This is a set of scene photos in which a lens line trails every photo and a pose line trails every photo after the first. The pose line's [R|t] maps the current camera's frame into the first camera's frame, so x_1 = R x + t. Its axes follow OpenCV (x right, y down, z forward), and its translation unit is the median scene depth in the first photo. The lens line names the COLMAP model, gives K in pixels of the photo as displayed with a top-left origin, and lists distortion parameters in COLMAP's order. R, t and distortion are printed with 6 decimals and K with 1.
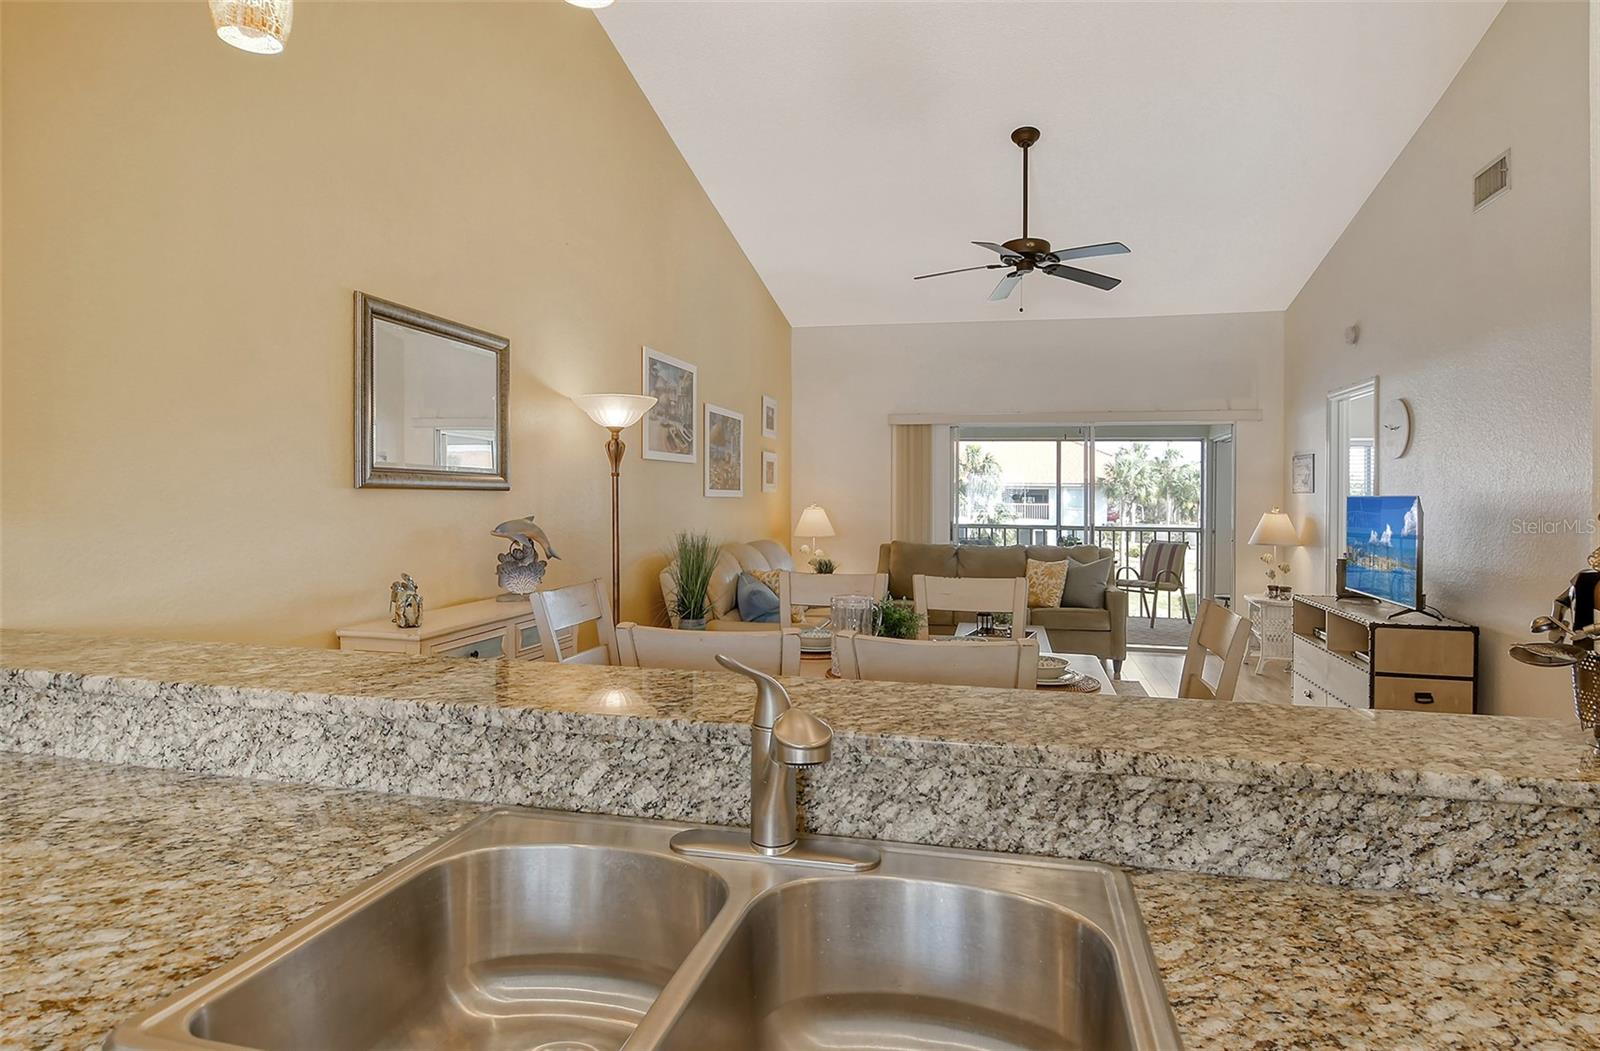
lens RADIAL K [[853.6, 0, 823.8], [0, 853.6, 502.4], [0, 0, 1]] dist [0.001262, -0.012629]
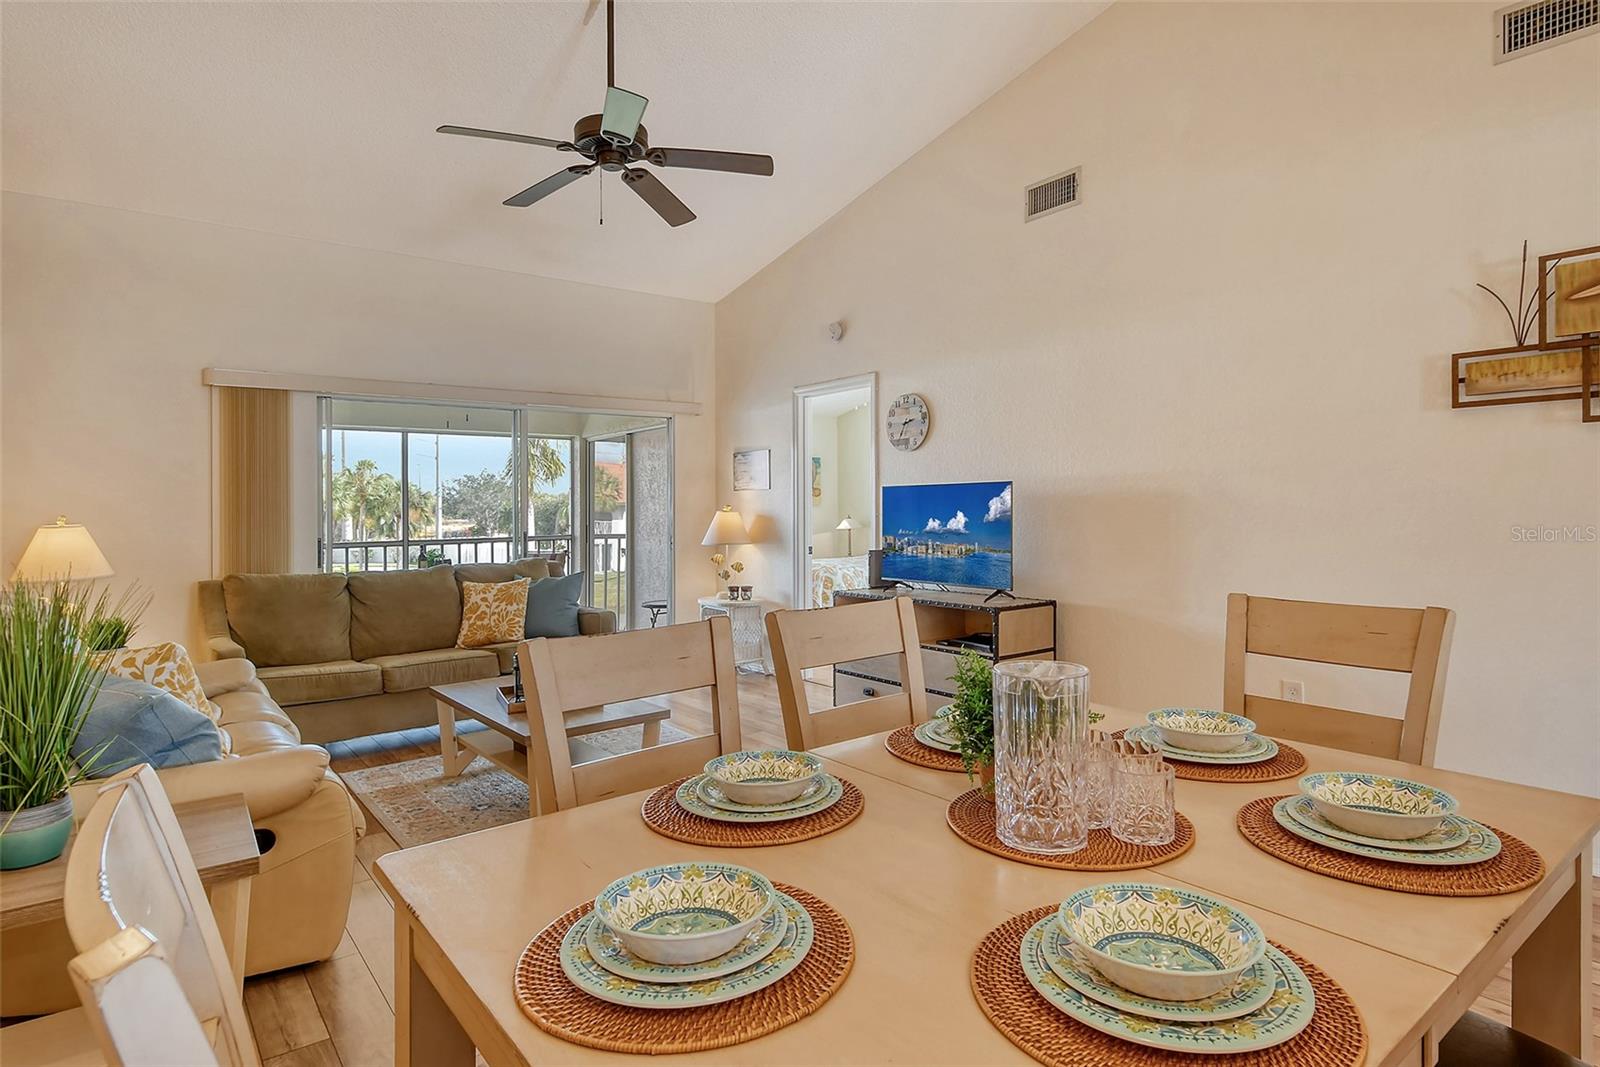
lens RADIAL K [[849.9, 0, 848.1], [0, 849.9, 511.3], [0, 0, 1]] dist [0.029457, -0.018962]
pose [[0.597523, -0.025609, 0.801443, -0.313355], [0.030738, 0.999487, 0.009020, 0.015853], [-0.801262, 0.019245, 0.598004, 0.647663]]
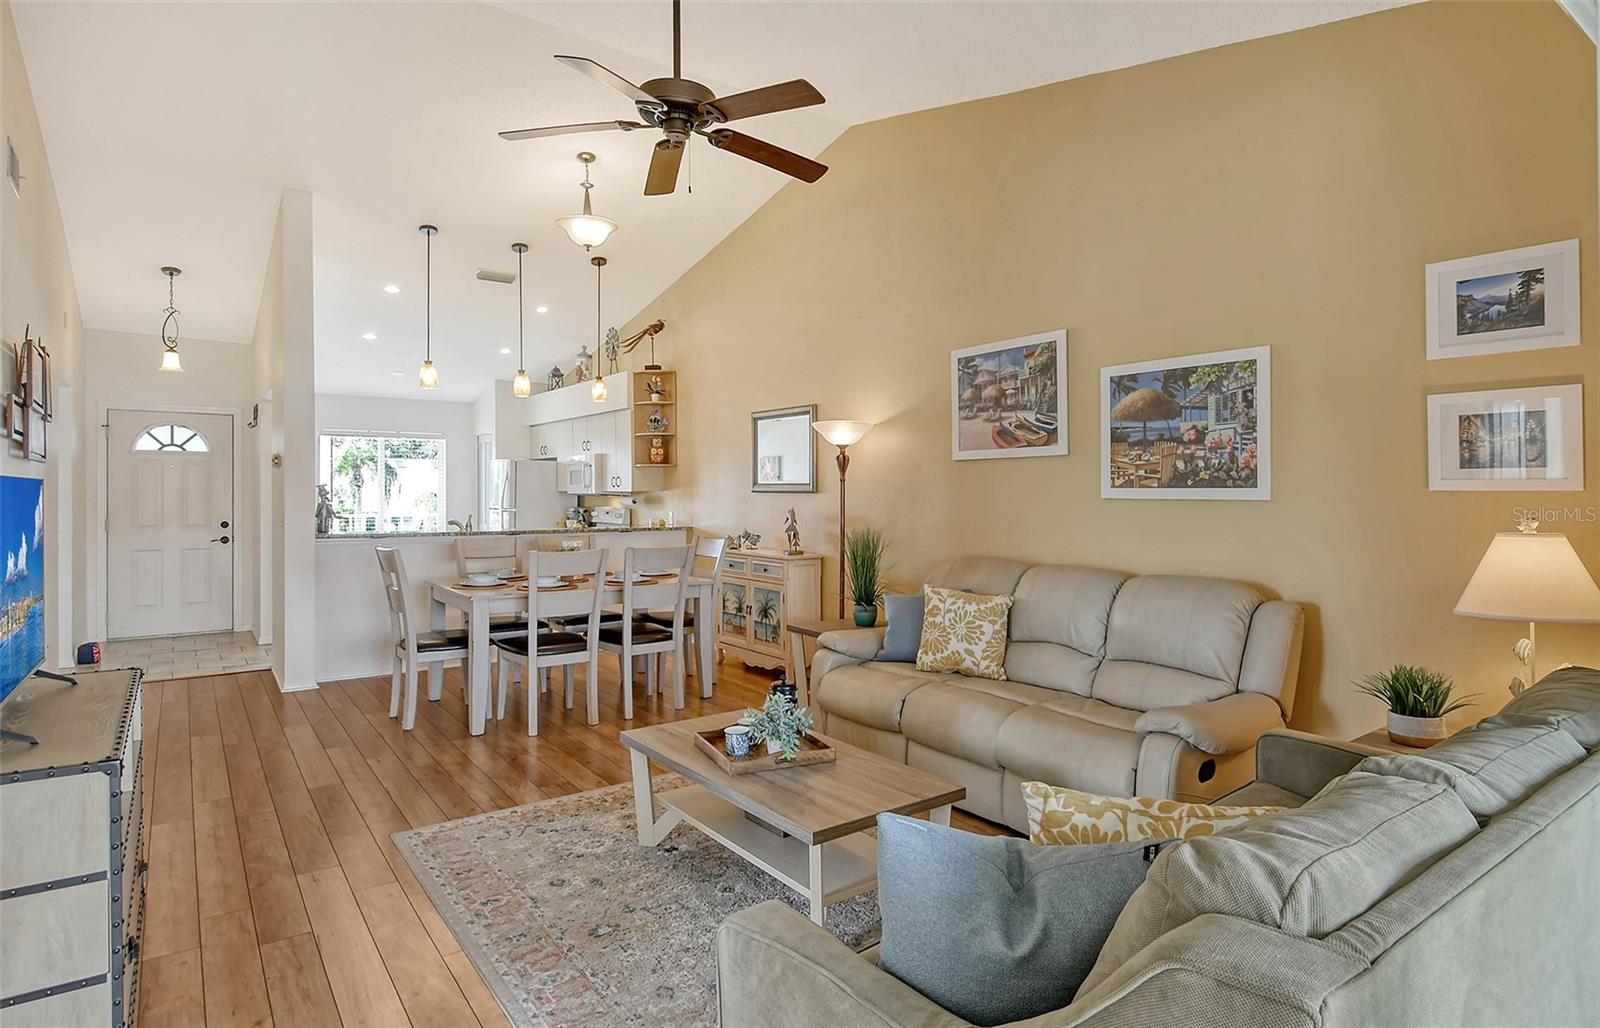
lens RADIAL K [[851.0, 0, 822.1], [0, 851.0, 502.4], [0, 0, 1]] dist [0.029399, -0.023087]
pose [[-0.649873, -0.007218, -0.760009, 0.968509], [-0.019352, 0.999788, 0.007052, -0.006748], [0.759797, 0.019291, -0.649875, 2.235921]]
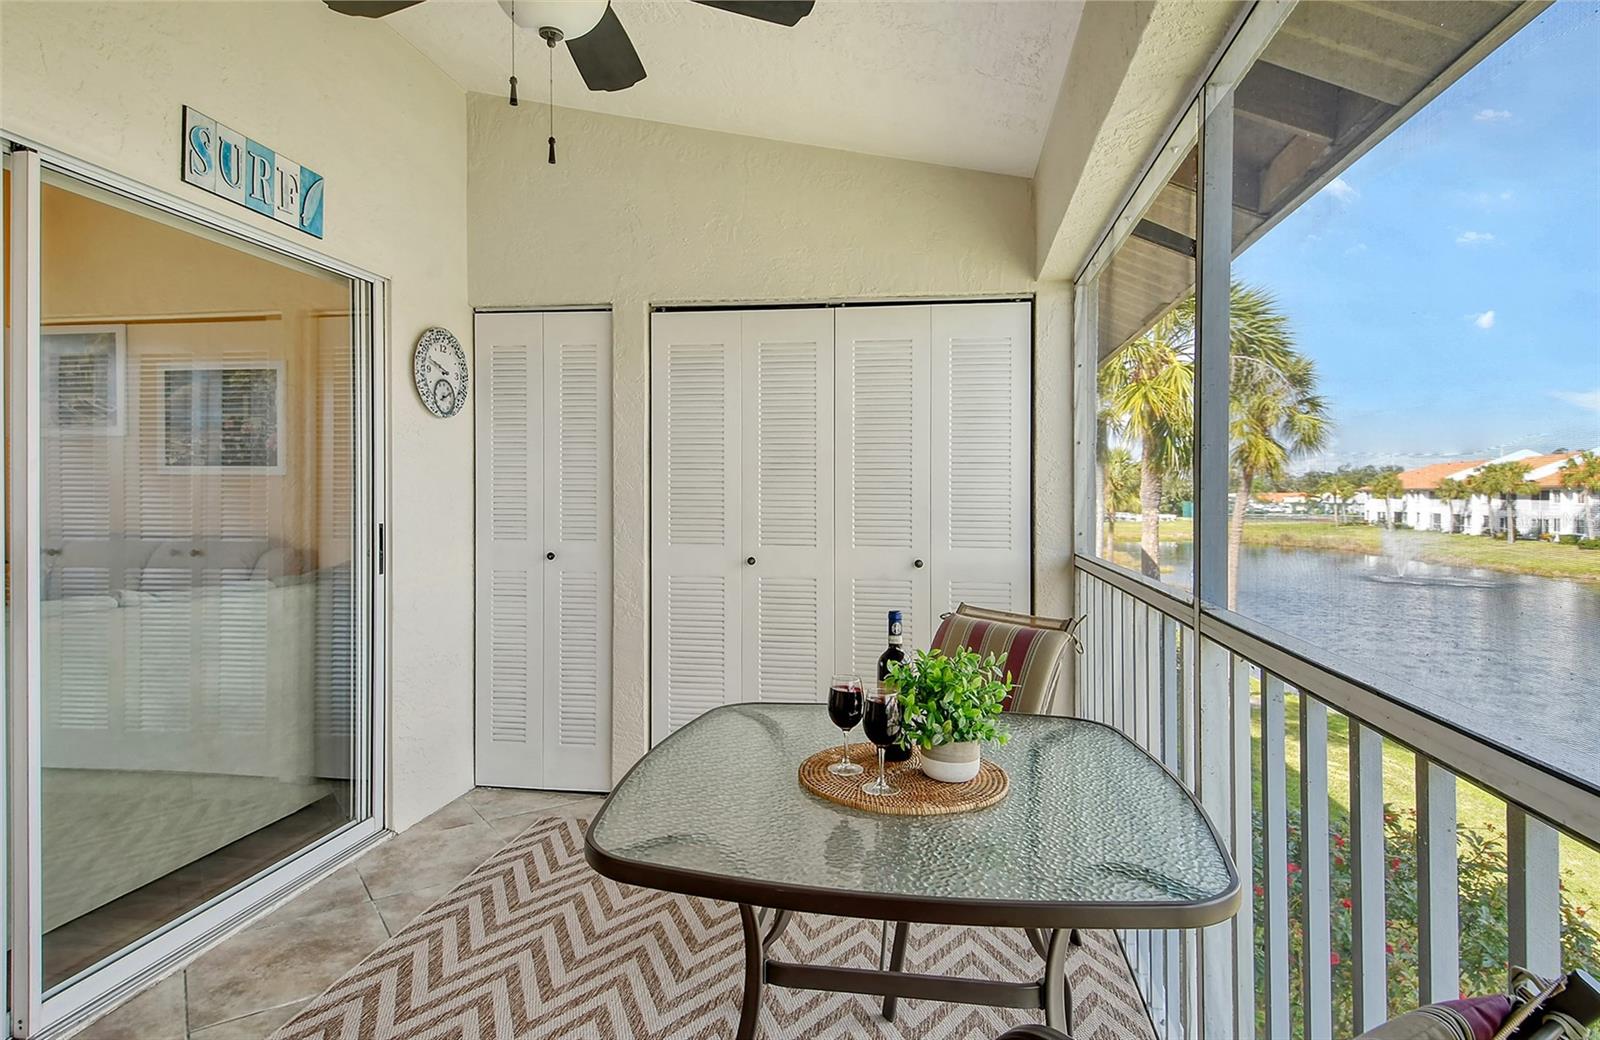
lens RADIAL K [[851.0, 0, 813.5], [0, 851.0, 506.9], [0, 0, 1]] dist [0.029399, -0.023087]
pose [[0.074060, 0.003207, -0.997249, 1.301481], [-0.014913, 0.999887, 0.002108, 0.023547], [0.997142, 0.014716, 0.074100, 2.743523]]
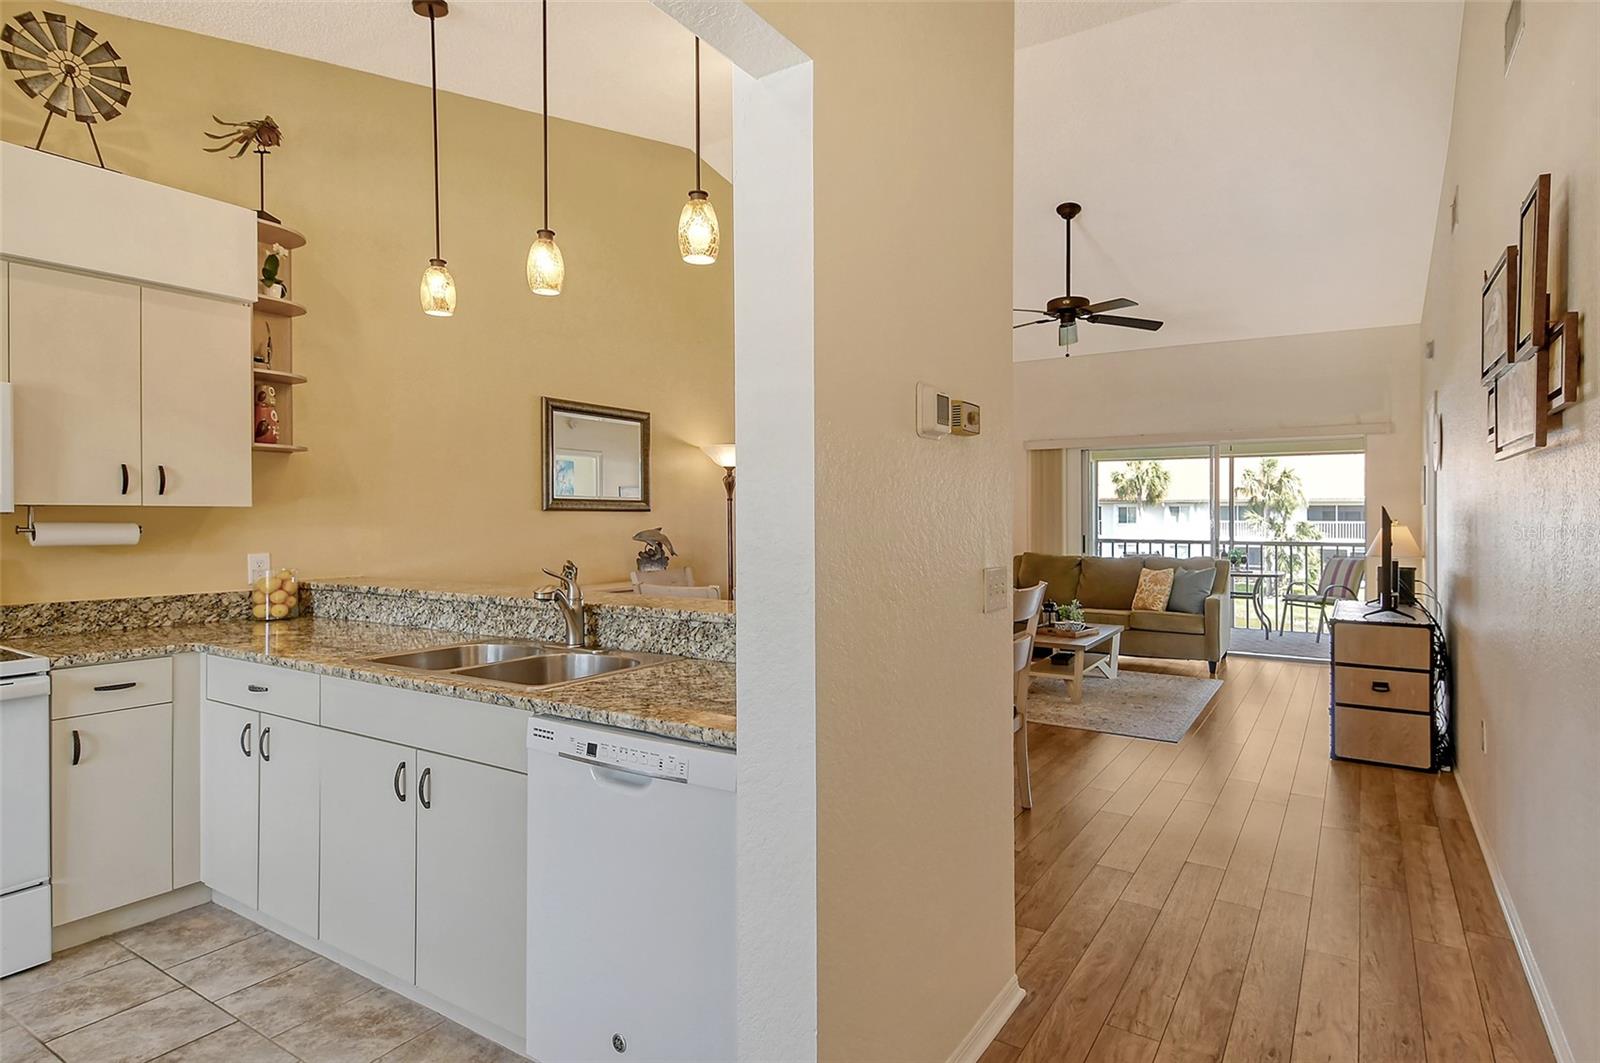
lens RADIAL K [[849.9, 0, 827.8], [0, 849.9, 520.0], [0, 0, 1]] dist [0.029457, -0.018962]
pose [[0.944273, -0.008697, -0.329050, 0.460906], [0.007322, 0.999959, -0.005418, 0.013062], [0.329083, 0.002707, 0.944297, -0.358080]]
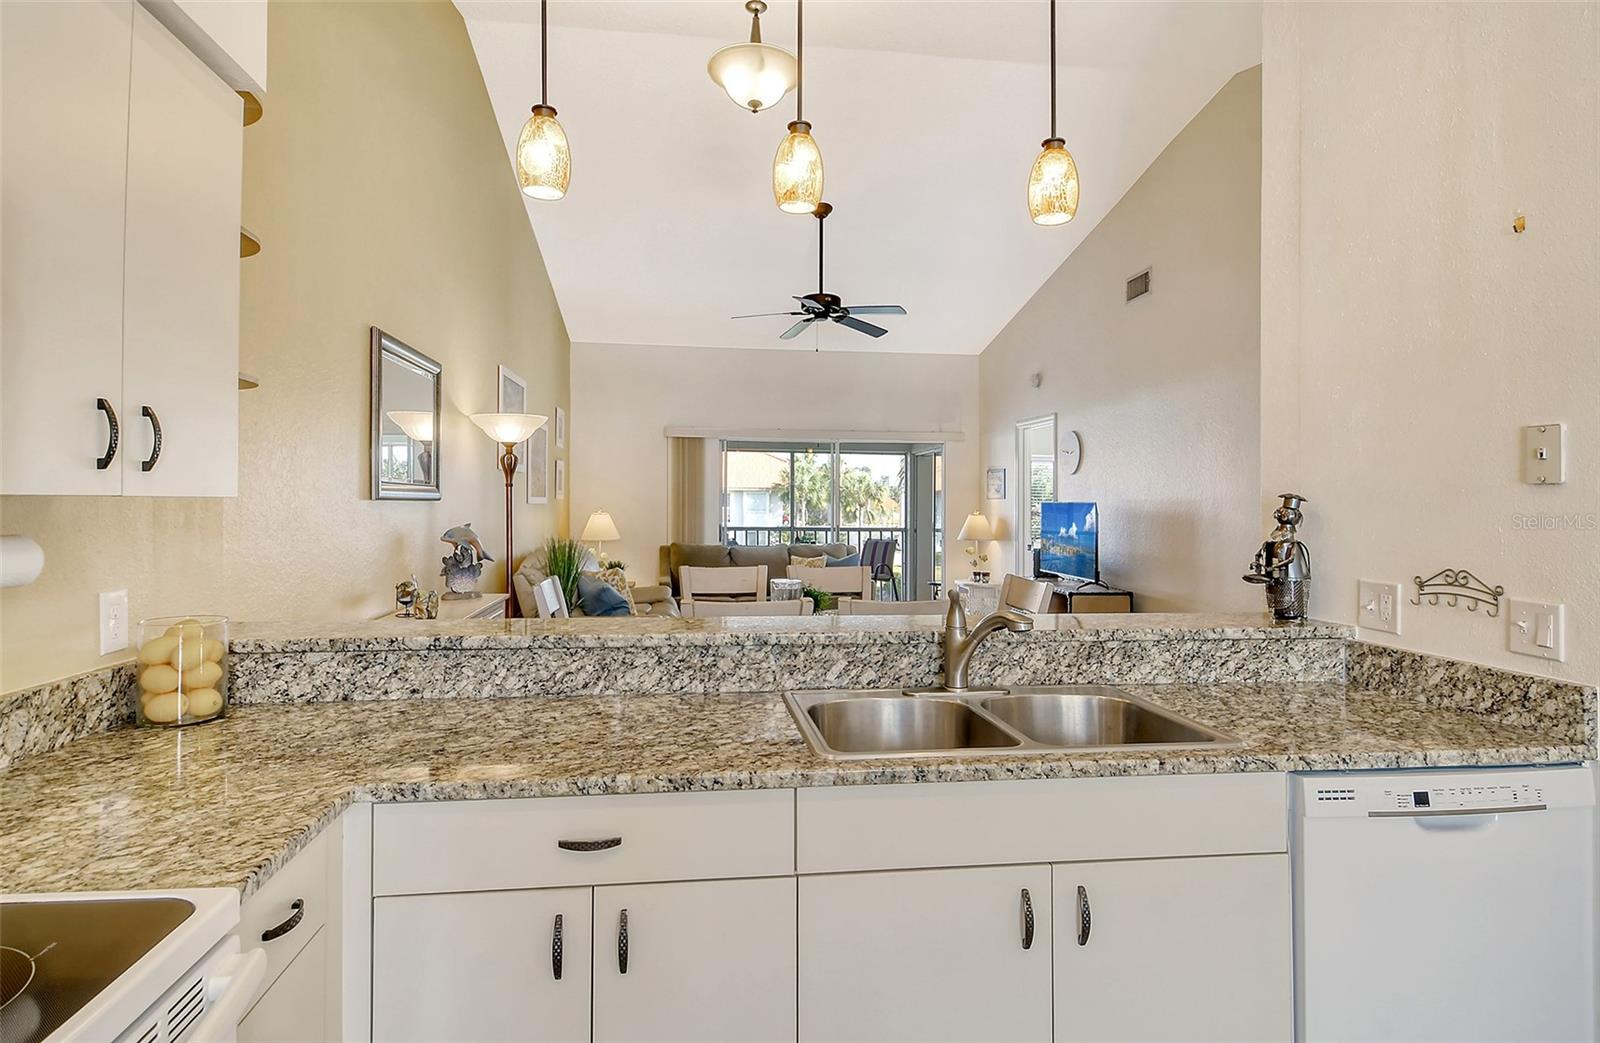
lens RADIAL K [[851.0, 0, 795.1], [0, 851.0, 531.2], [0, 0, 1]] dist [0.029399, -0.023087]
pose [[0.939688, -0.014342, 0.341732, -0.329791], [0.004122, 0.999523, 0.030615, -0.007039], [-0.342008, -0.027360, 0.939299, -0.217092]]
